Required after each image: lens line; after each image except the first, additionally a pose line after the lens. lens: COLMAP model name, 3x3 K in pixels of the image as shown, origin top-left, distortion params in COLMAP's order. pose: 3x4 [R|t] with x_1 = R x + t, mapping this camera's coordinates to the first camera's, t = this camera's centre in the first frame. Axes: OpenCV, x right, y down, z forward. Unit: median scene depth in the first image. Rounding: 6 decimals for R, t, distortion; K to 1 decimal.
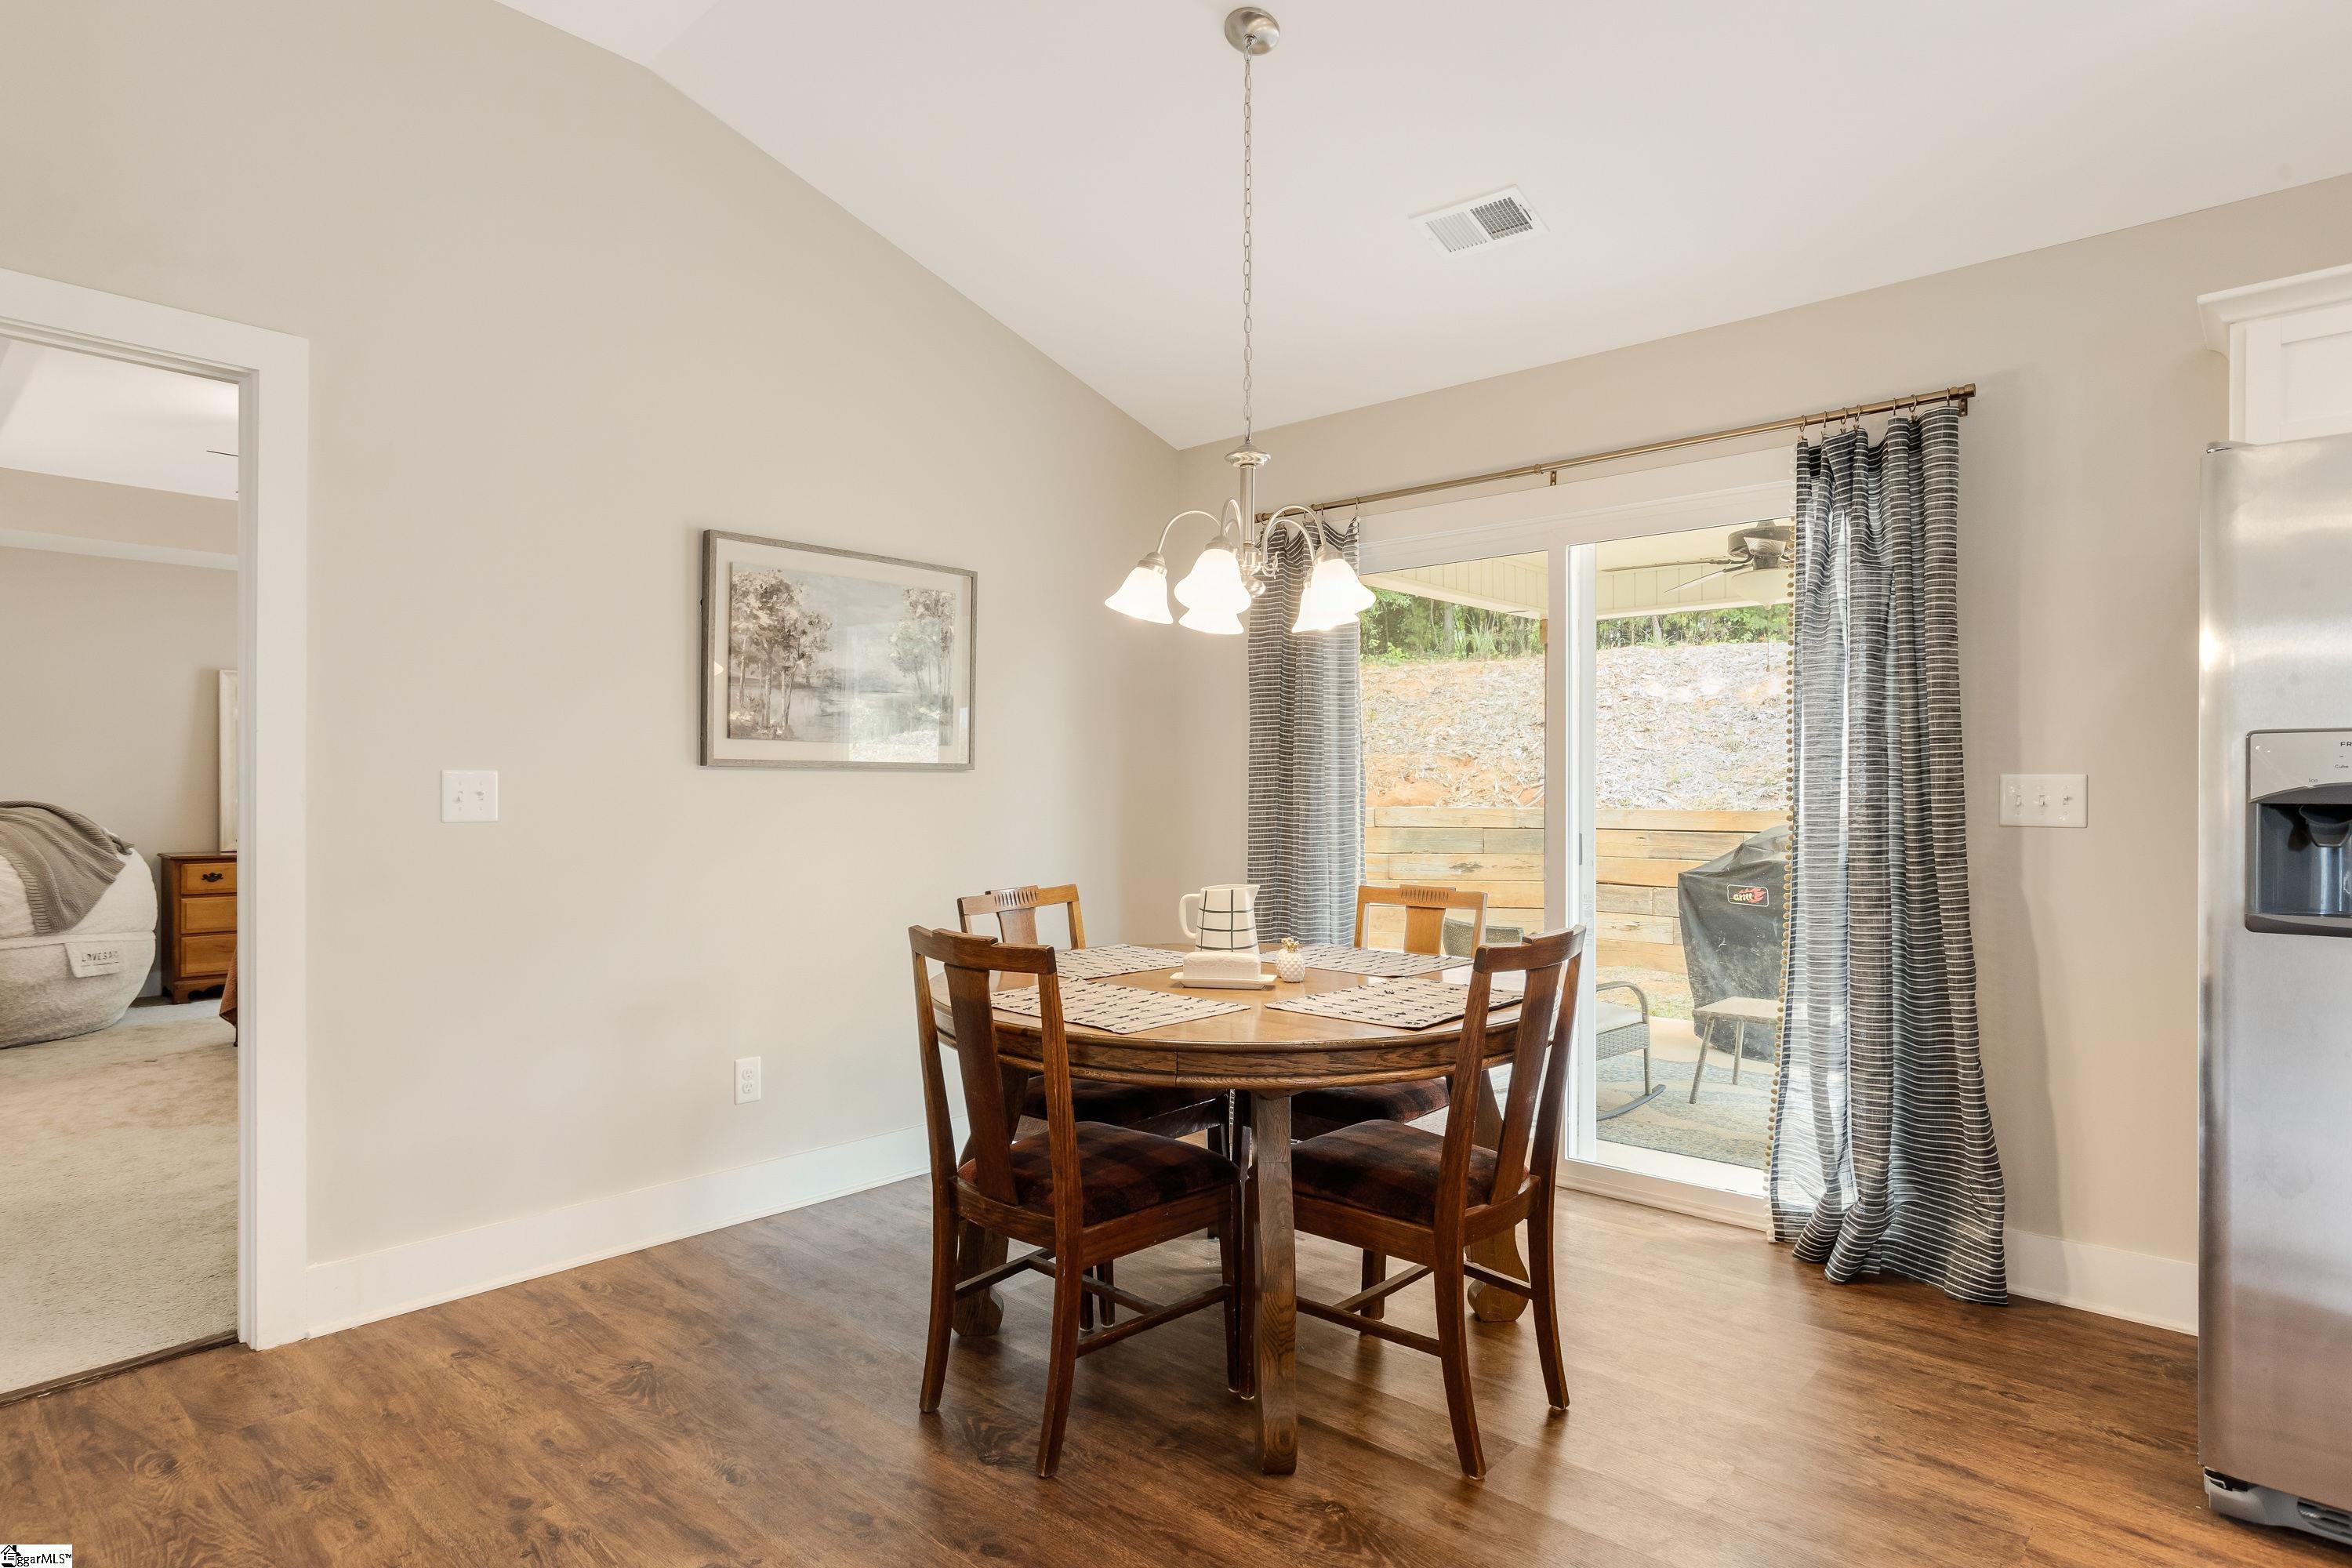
lens RADIAL K [[1262.5, 0, 1176.0], [0, 1262.5, 784.0], [0, 0, 1]] dist [-0.064473, 0.039106]
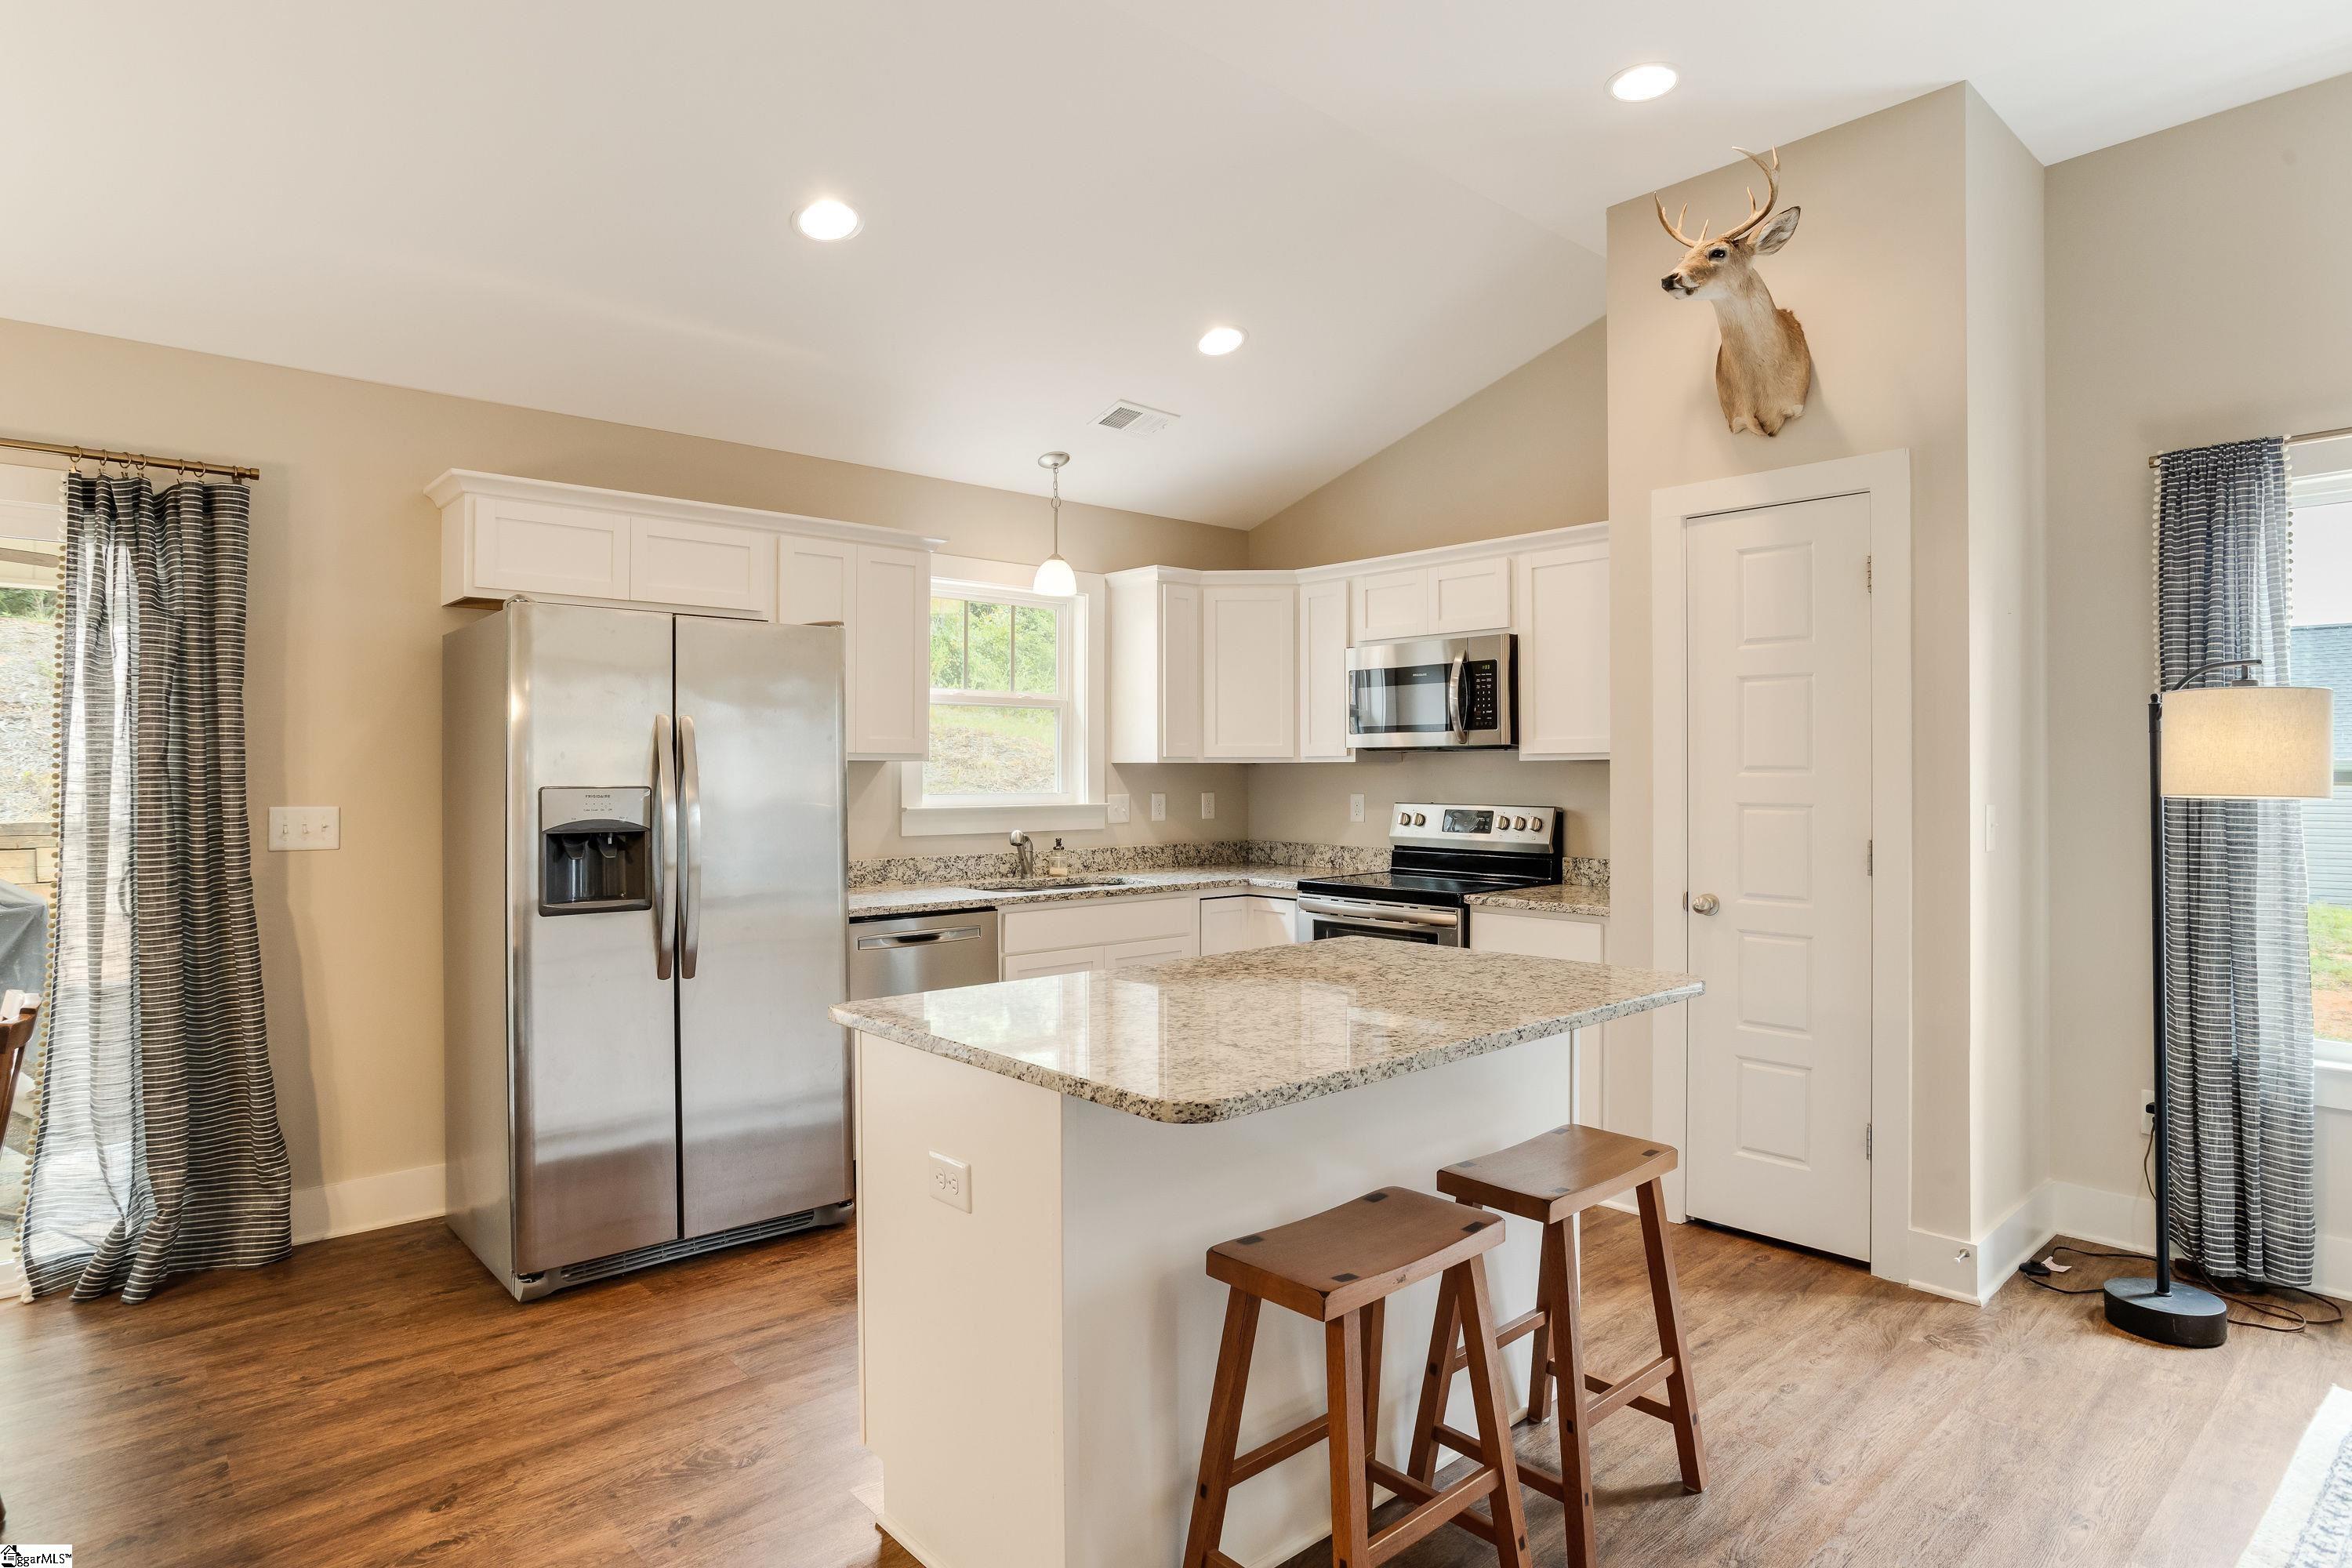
lens RADIAL K [[1273.2, 0, 1169.3], [0, 1273.2, 773.8], [0, 0, 1]] dist [-0.099230, 0.056741]
pose [[0.103597, 0.001494, 0.994618, -0.400405], [-0.001229, 0.999998, -0.001374, -0.039191], [-0.994619, -0.001080, 0.103599, 0.037876]]
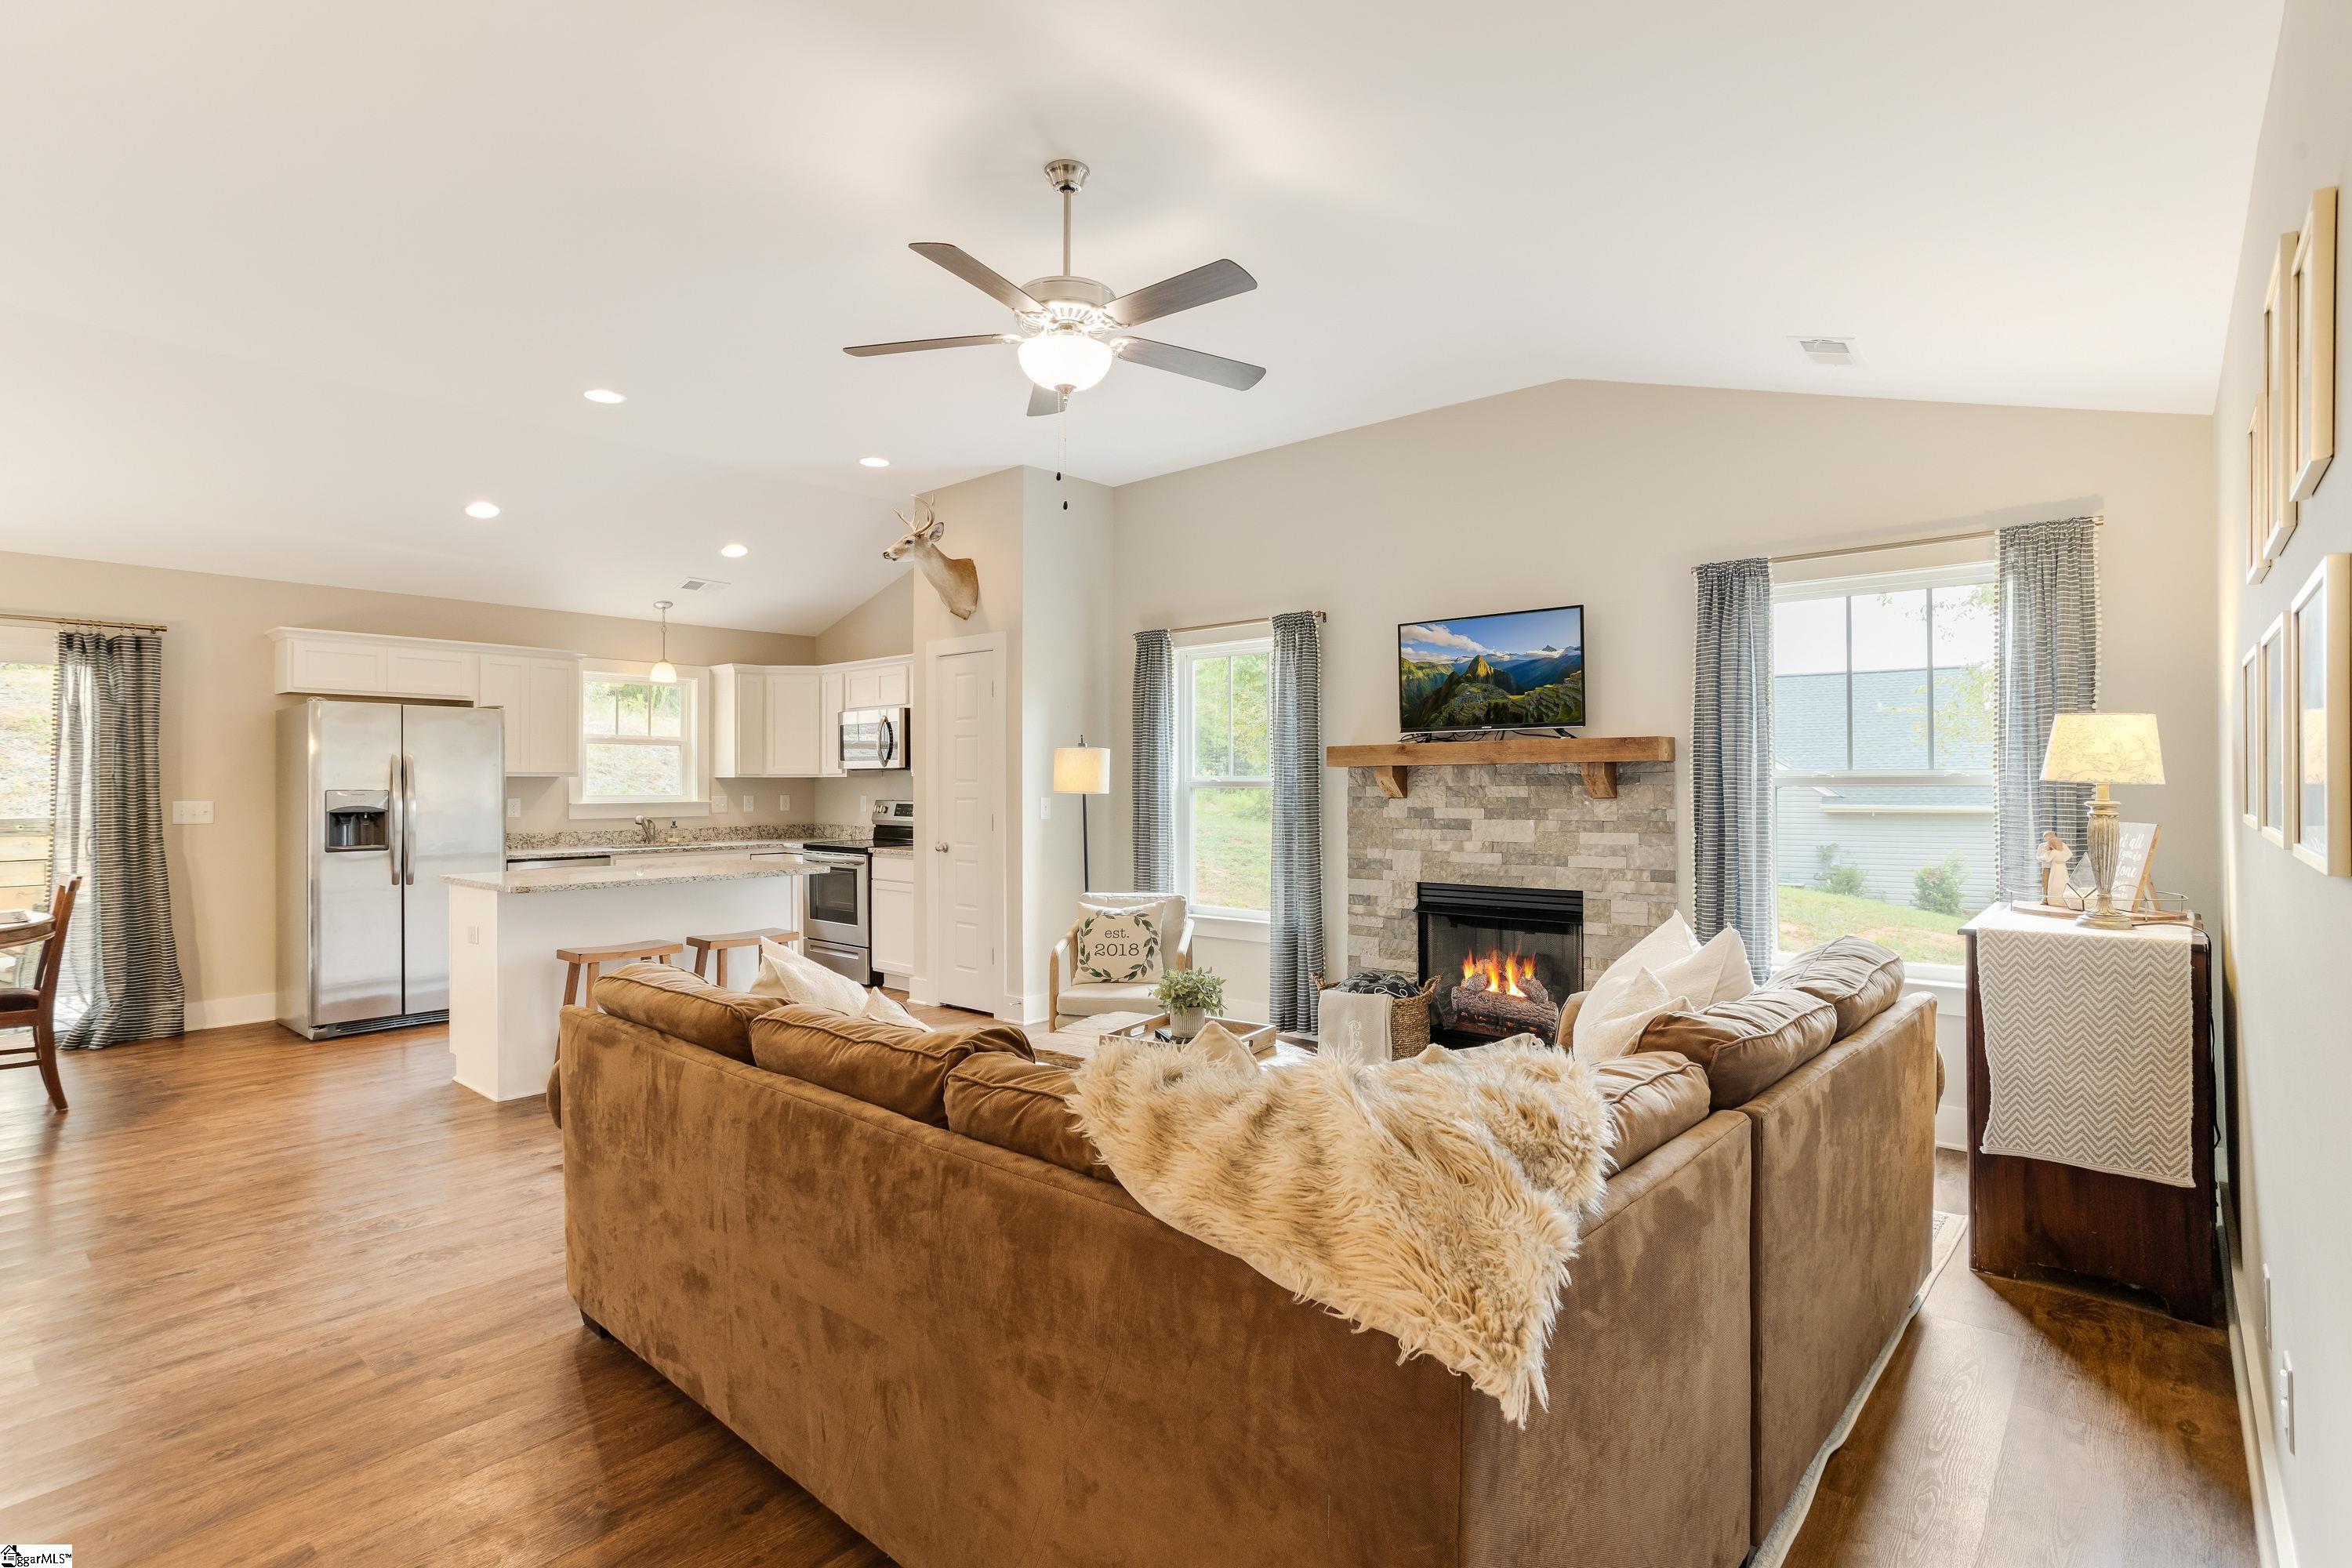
lens RADIAL K [[1156.8, 0, 1207.3], [0, 1156.8, 781.8], [0, 0, 1]] dist [-0.063948, 0.032354]
pose [[-0.041481, 0.004058, 0.999131, -1.444323], [-0.000234, 0.999992, -0.004071, -0.035755], [-0.999139, -0.000402, -0.041480, -0.785670]]
